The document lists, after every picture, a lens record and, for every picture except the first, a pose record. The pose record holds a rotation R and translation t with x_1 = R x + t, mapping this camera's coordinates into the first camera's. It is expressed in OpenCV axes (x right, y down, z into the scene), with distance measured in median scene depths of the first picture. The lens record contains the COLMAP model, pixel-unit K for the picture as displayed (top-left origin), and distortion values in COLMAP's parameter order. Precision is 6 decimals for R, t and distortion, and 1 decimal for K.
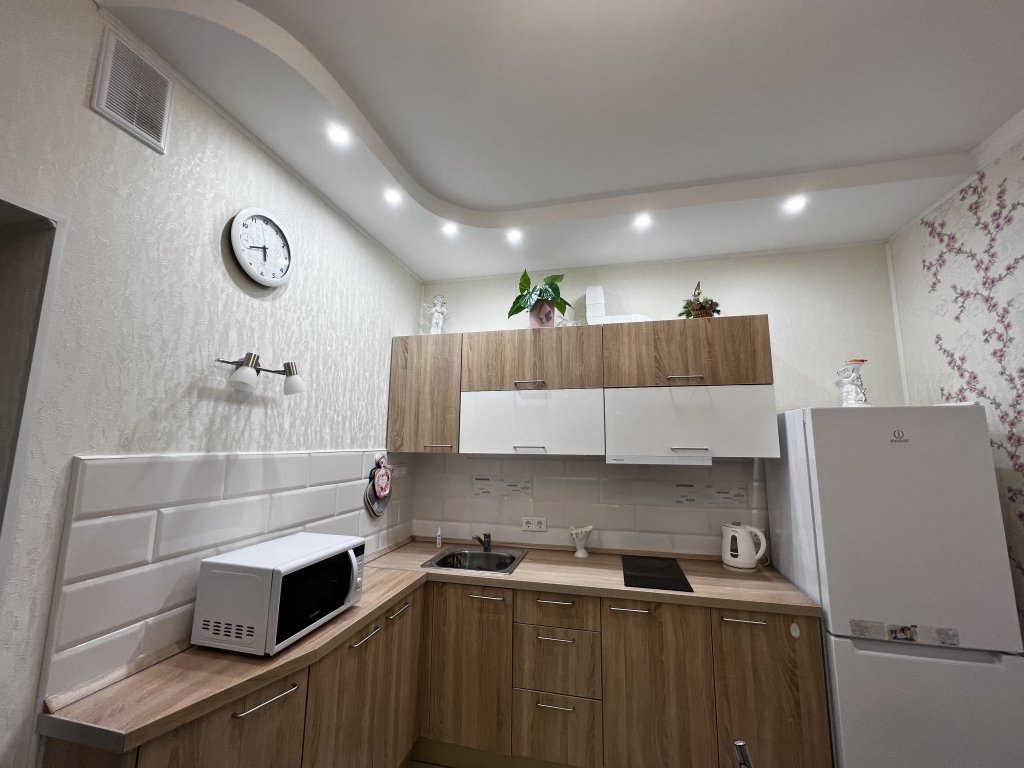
lens RADIAL K [[410.0, 0, 510.7], [0, 410.0, 386.7], [0, 0, 1]] dist [-0.001932, -0.000129]
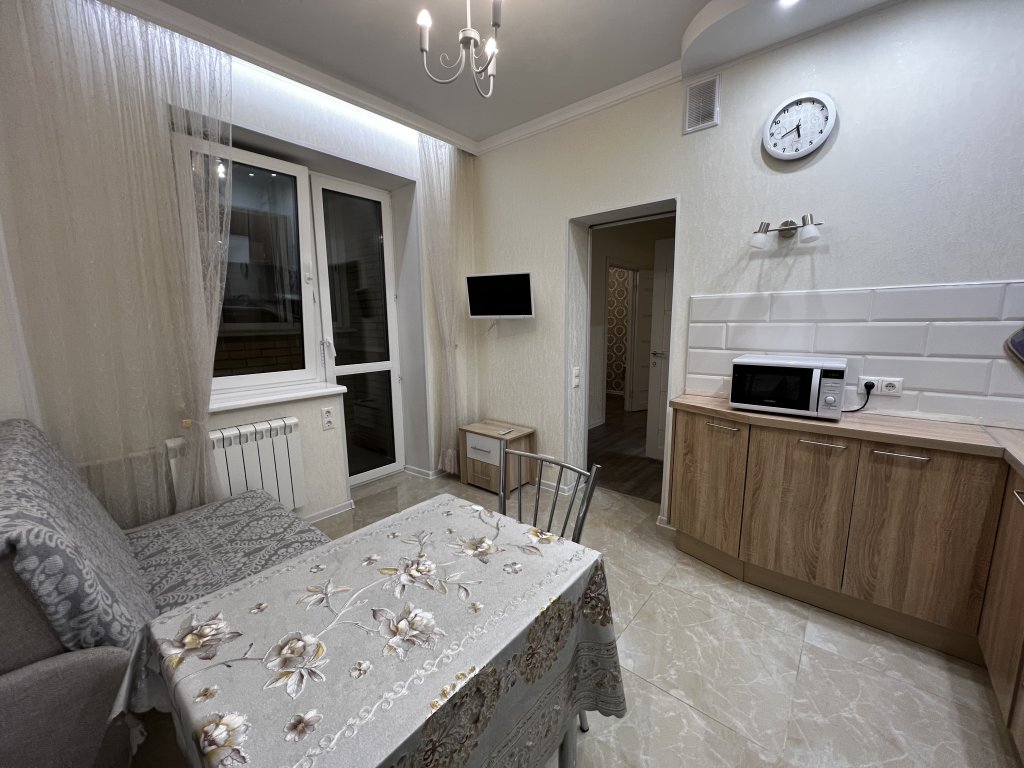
lens RADIAL K [[410.0, 0, 510.7], [0, 410.0, 386.7], [0, 0, 1]] dist [-0.001932, -0.000129]
pose [[-0.454525, 0.140300, -0.879615, 0.780023], [0.131298, 0.987283, 0.089627, 0.168906], [0.881004, -0.074754, -0.467166, 0.576505]]
